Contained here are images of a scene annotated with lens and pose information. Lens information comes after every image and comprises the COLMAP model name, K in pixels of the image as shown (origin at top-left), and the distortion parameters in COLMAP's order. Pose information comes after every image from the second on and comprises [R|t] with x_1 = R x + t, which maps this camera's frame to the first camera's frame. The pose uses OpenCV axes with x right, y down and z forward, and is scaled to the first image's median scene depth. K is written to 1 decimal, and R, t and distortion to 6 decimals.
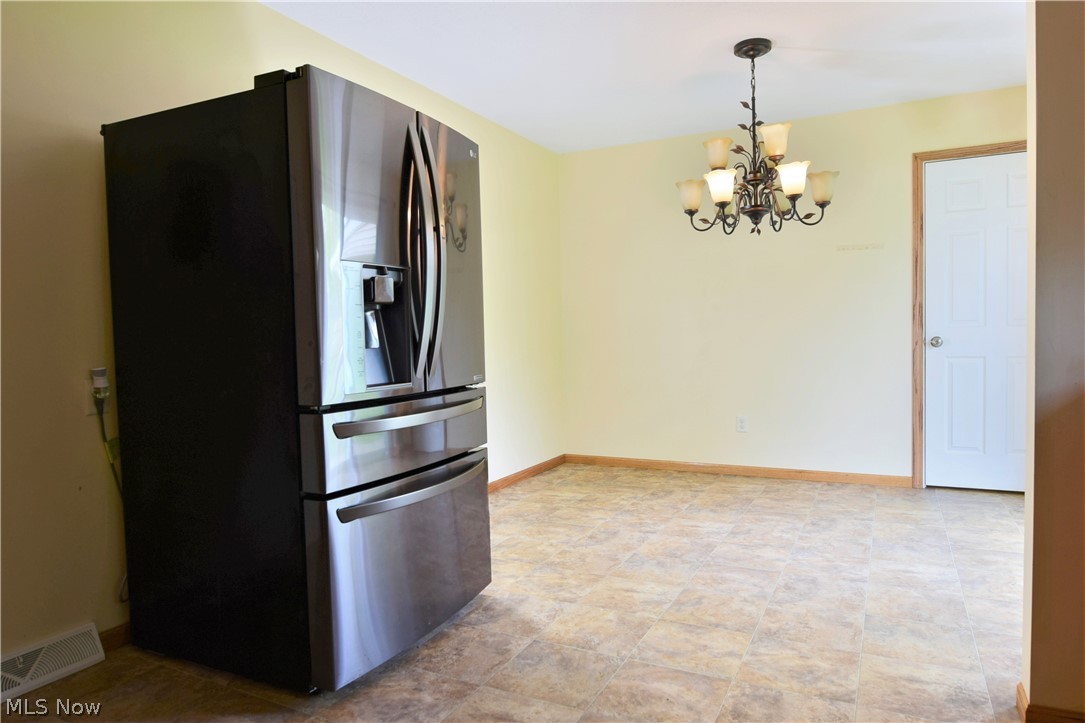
lens RADIAL K [[681.9, 0, 546.3], [0, 681.9, 364.7], [0, 0, 1]] dist [-0.014298, -0.002754]
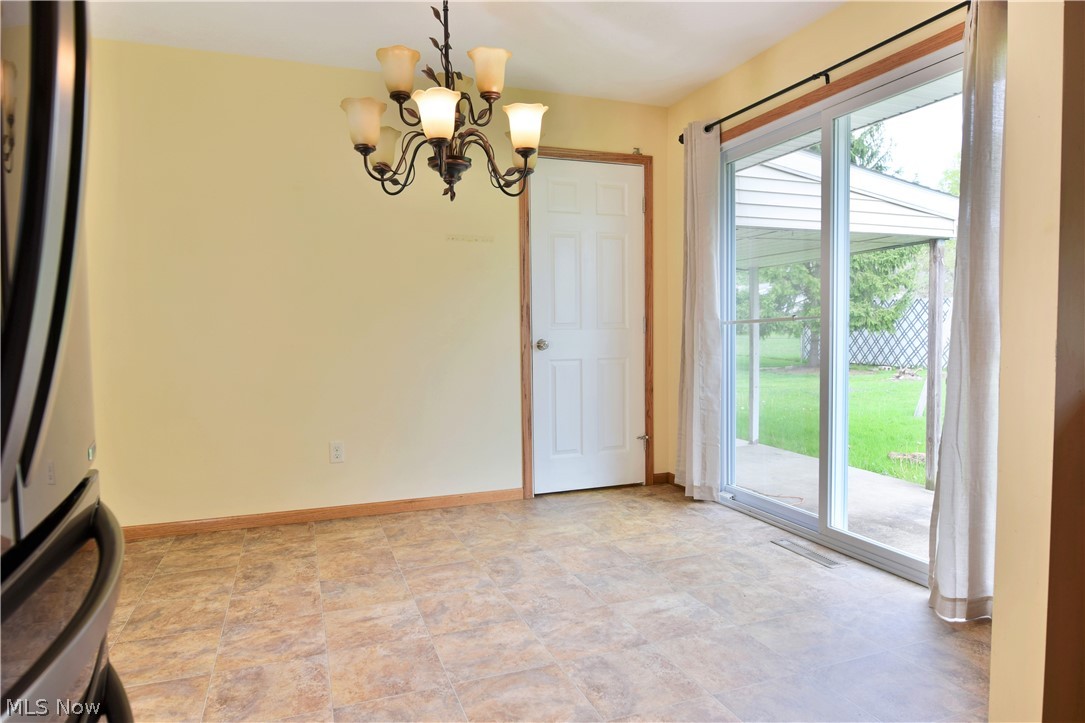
lens RADIAL K [[662.5, 0, 546.3], [0, 662.5, 364.1], [0, 0, 1]] dist [-0.011492, -0.003913]
pose [[0.673430, -0.025704, 0.738804, -0.140732], [0.029859, 0.999526, 0.007557, -0.015524], [-0.738647, 0.016971, 0.673878, 0.426972]]
